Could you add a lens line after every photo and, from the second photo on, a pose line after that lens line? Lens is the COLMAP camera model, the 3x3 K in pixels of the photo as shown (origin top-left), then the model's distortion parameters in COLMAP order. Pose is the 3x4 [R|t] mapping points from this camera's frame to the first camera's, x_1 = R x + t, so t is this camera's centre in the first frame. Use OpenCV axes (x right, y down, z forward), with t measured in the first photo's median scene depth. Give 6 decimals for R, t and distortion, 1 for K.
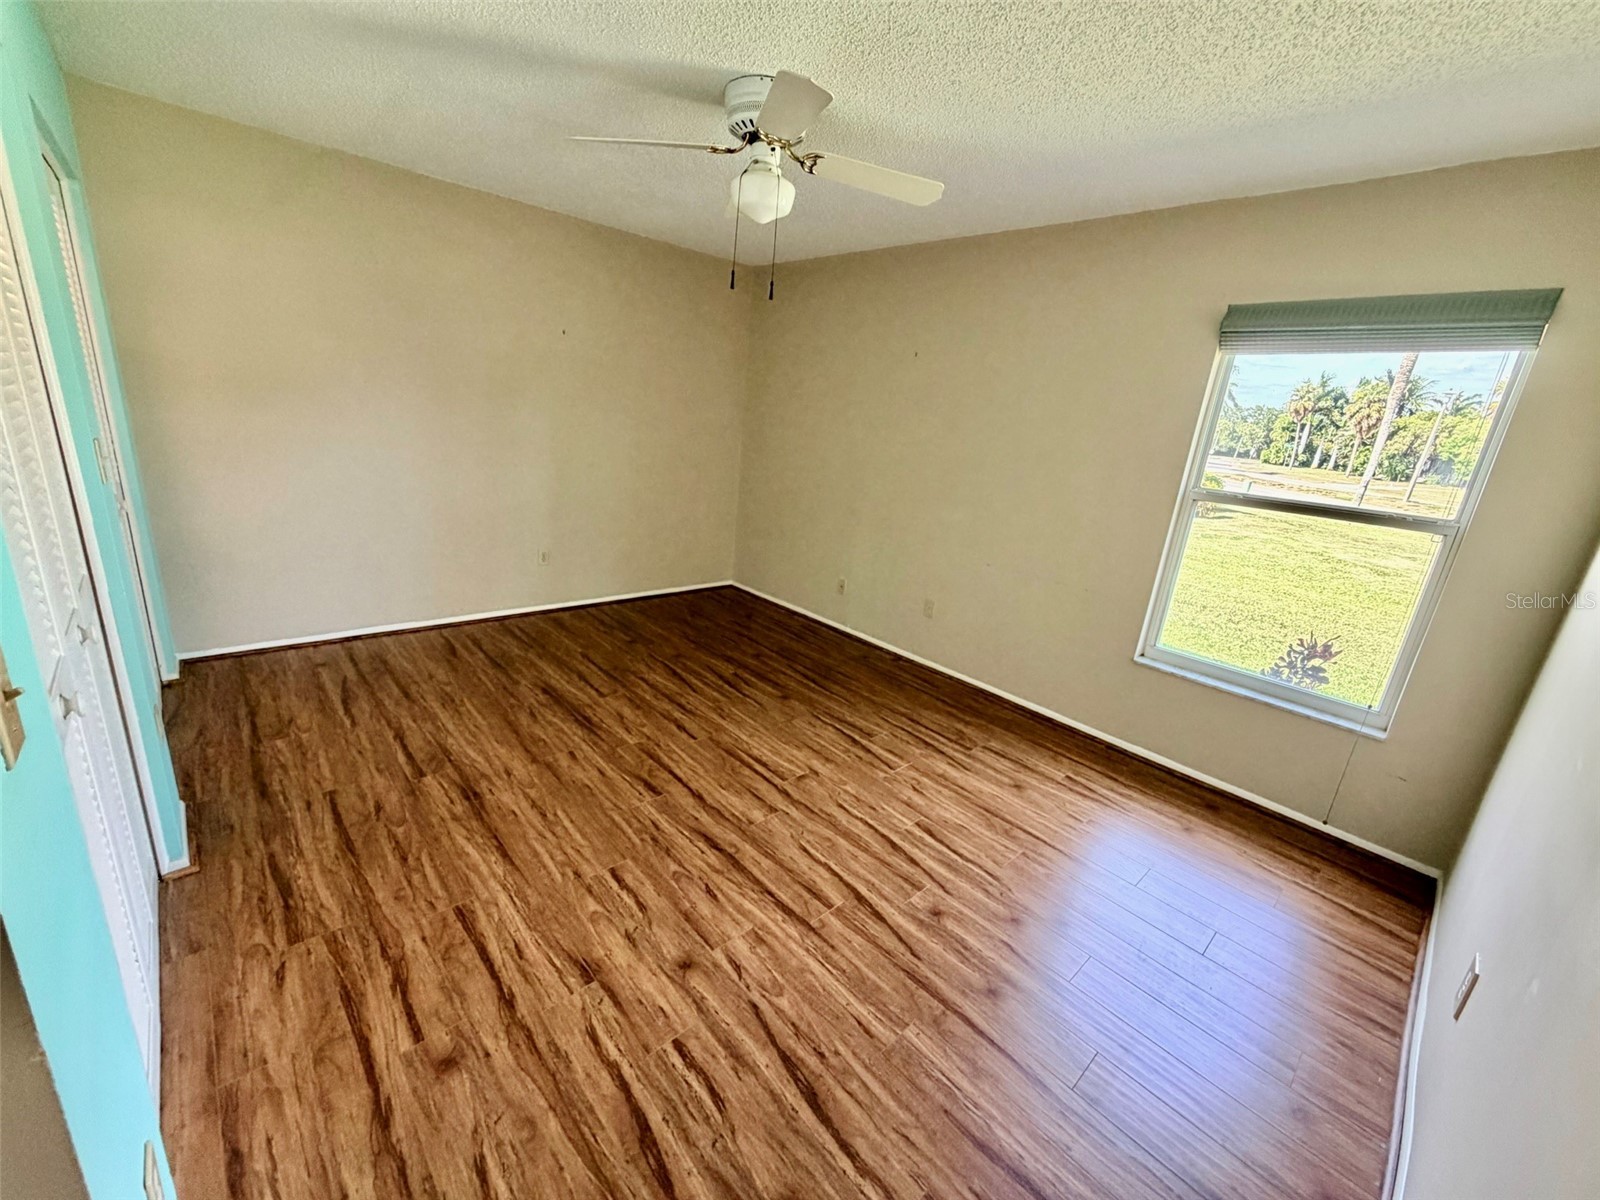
lens RADIAL K [[639.2, 0, 793.8], [0, 639.2, 601.2], [0, 0, 1]] dist [0.000187, 0.000013]
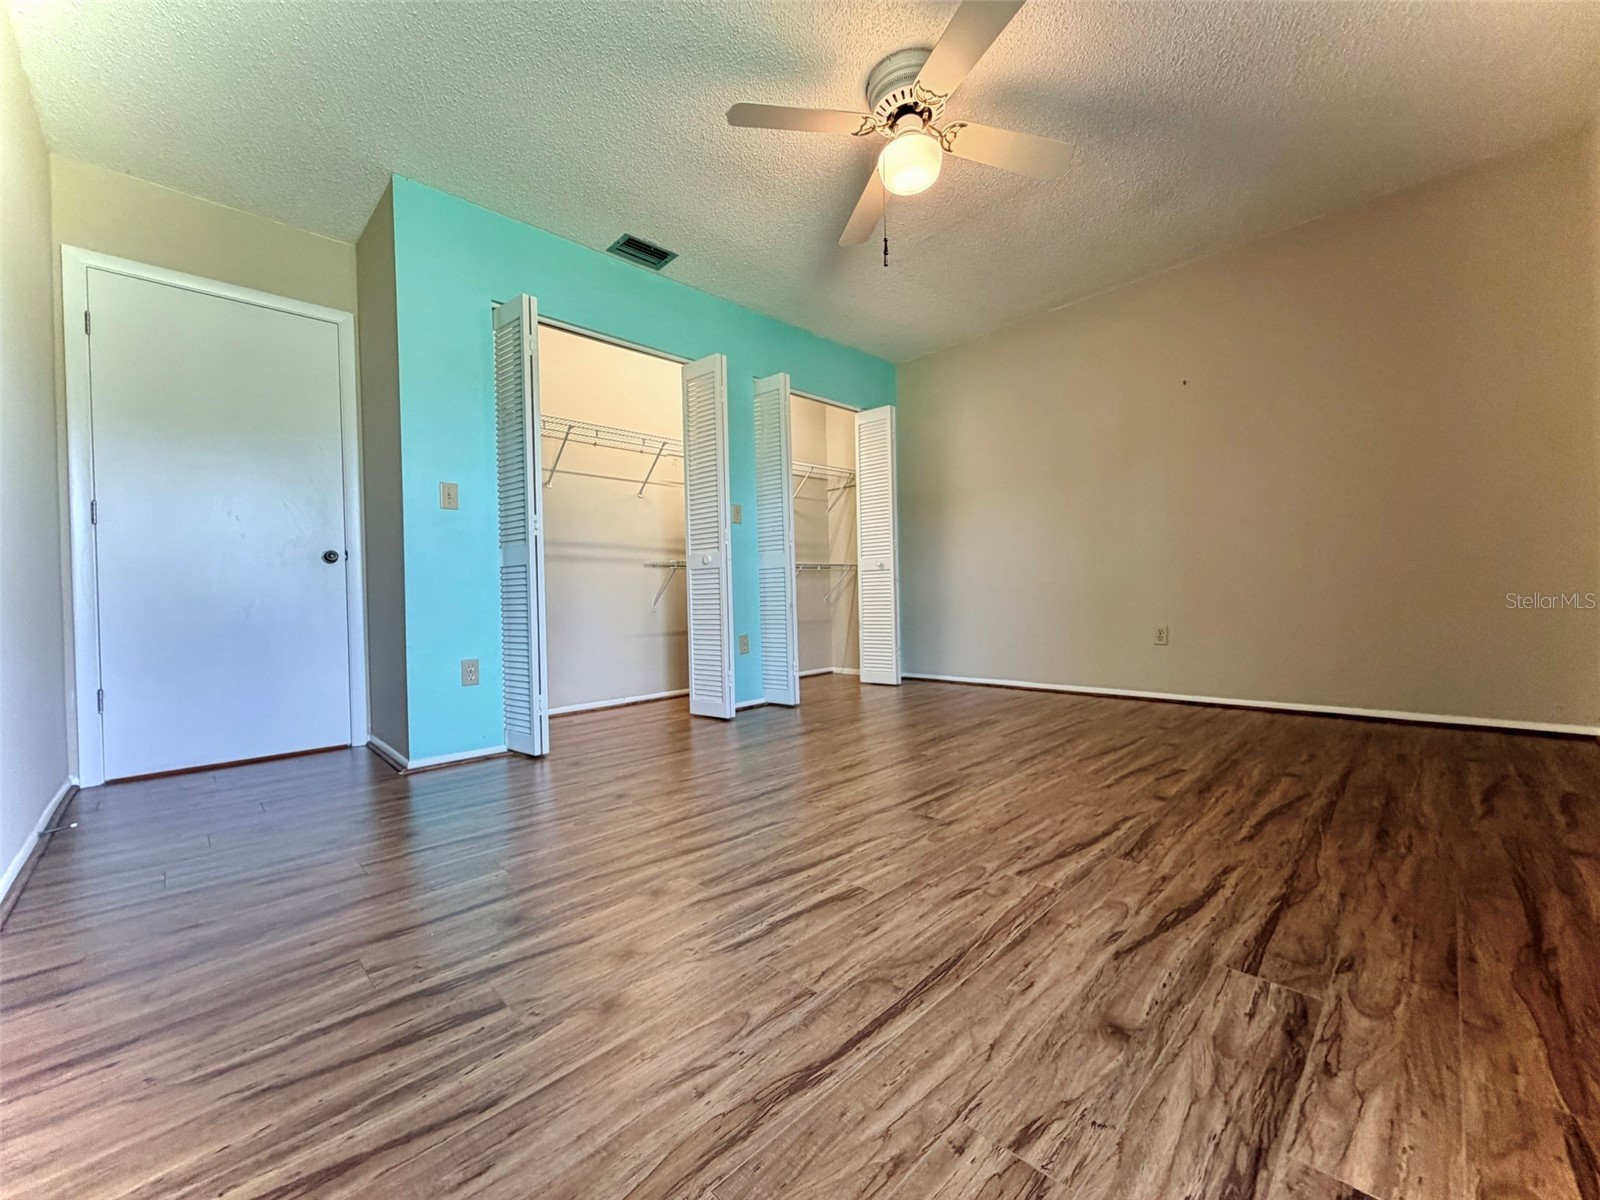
lens RADIAL K [[639.2, 0, 793.8], [0, 639.2, 601.2], [0, 0, 1]] dist [0.000187, 0.000013]
pose [[0.024440, -0.090166, -0.995627, 0.658792], [-0.255337, 0.962328, -0.093418, 0.134635], [0.966543, 0.256504, 0.000497, 0.718397]]
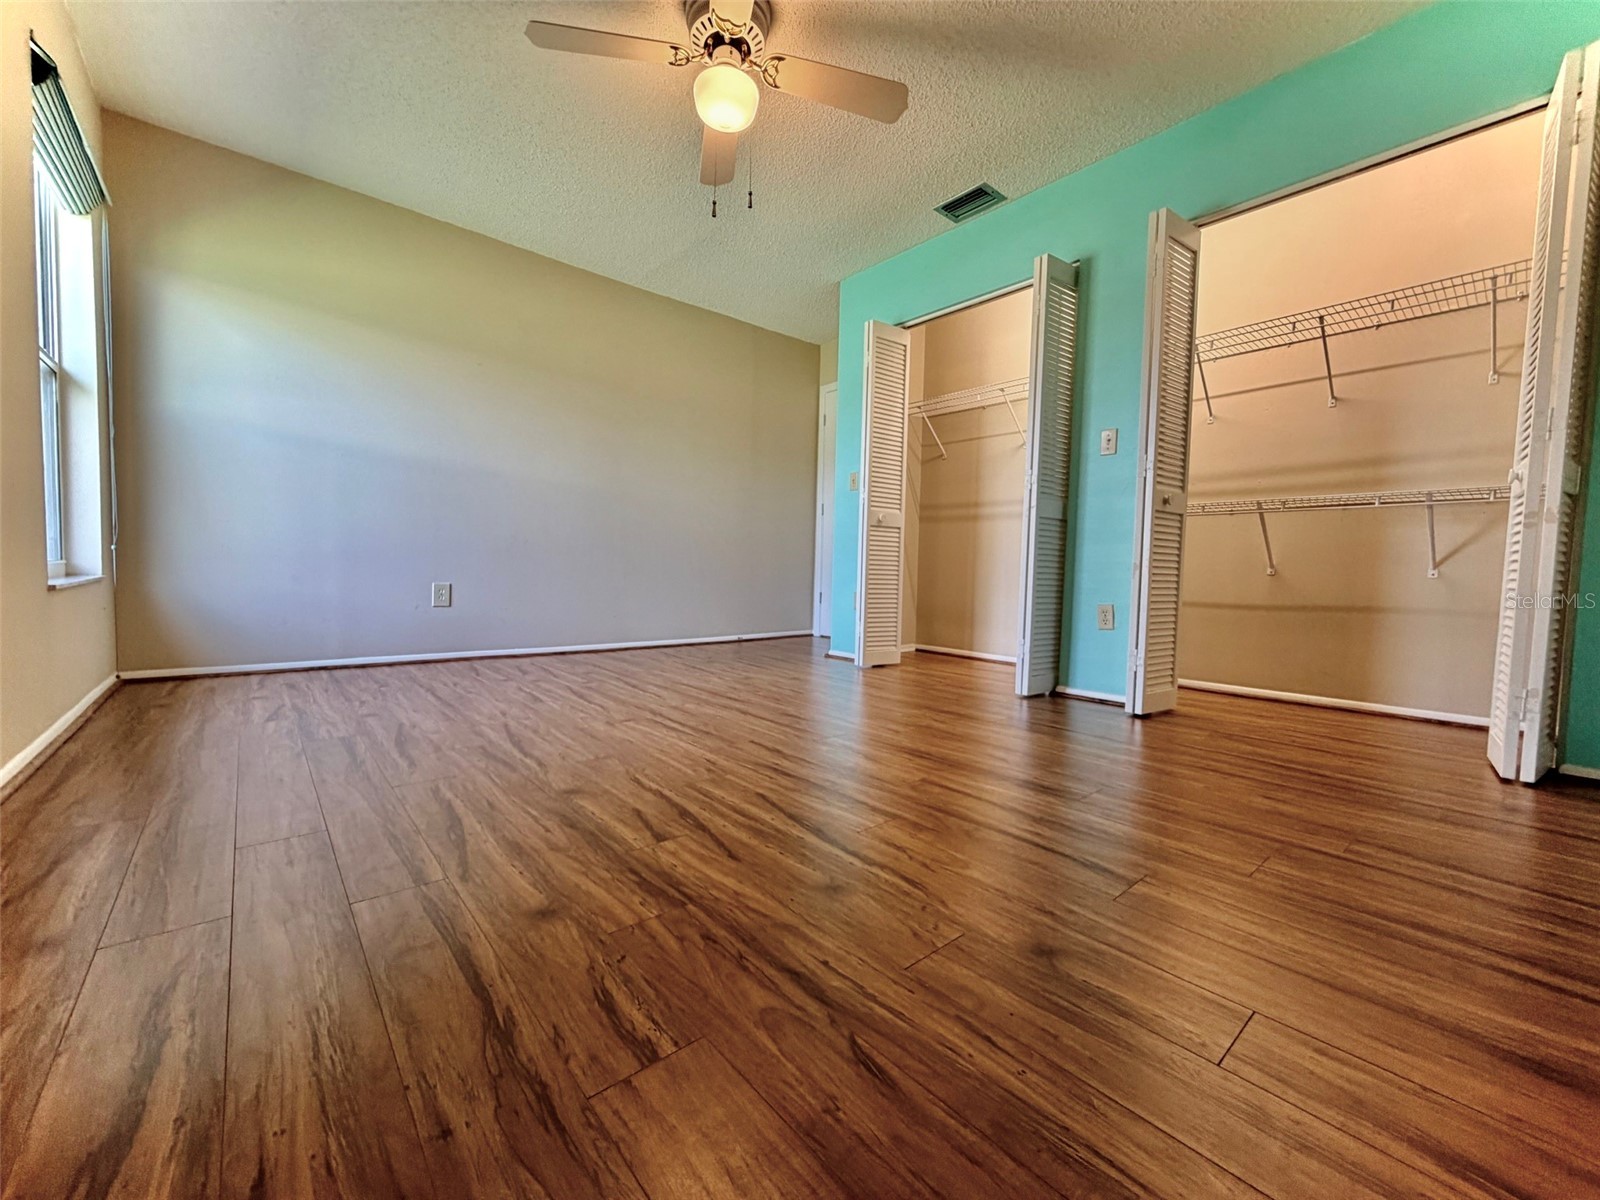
lens RADIAL K [[639.2, 0, 793.8], [0, 639.2, 601.2], [0, 0, 1]] dist [0.000187, 0.000013]
pose [[-0.992373, -0.118337, 0.034538, -0.201559], [-0.099904, 0.936167, 0.337061, -0.178484], [-0.072220, 0.331040, -0.940849, 1.583548]]
